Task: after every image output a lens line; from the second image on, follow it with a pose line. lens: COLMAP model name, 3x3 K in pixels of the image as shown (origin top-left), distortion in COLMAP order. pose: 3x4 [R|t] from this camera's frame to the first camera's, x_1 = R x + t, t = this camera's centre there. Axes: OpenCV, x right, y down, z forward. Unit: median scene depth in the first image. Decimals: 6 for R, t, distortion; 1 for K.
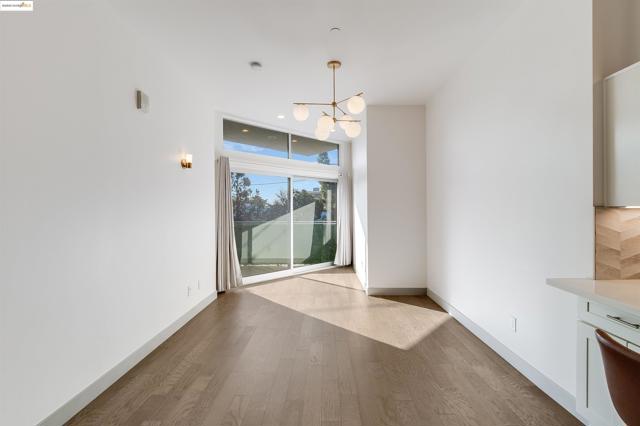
lens RADIAL K [[295.4, 0, 319.8], [0, 295.4, 209.4], [0, 0, 1]] dist [-0.002080, -0.000574]
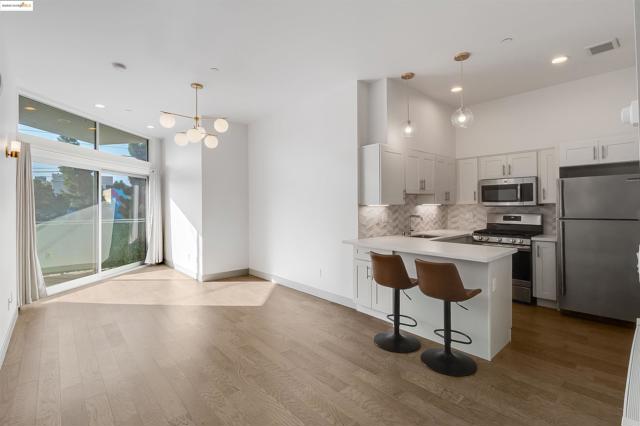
lens RADIAL K [[306.4, 0, 320.7], [0, 306.4, 203.3], [0, 0, 1]] dist [-0.002440, -0.002216]
pose [[0.734644, 0.007342, 0.678413, -0.232834], [0.000156, 0.999940, -0.010991, 0.000240], [-0.678452, 0.008180, 0.734599, -0.135834]]
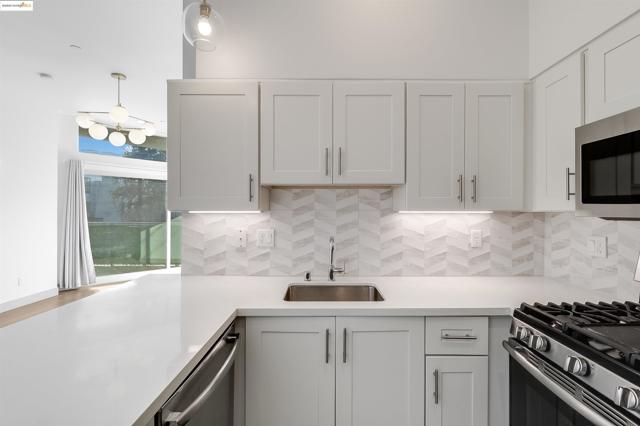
lens RADIAL K [[299.8, 0, 321.9], [0, 299.8, 209.8], [0, 0, 1]] dist [-0.003355, -0.000665]
pose [[0.999920, 0.010106, 0.007560, 0.429649], [-0.010072, 0.999939, -0.004508, -0.004578], [-0.007605, 0.004432, 0.999961, -0.048513]]
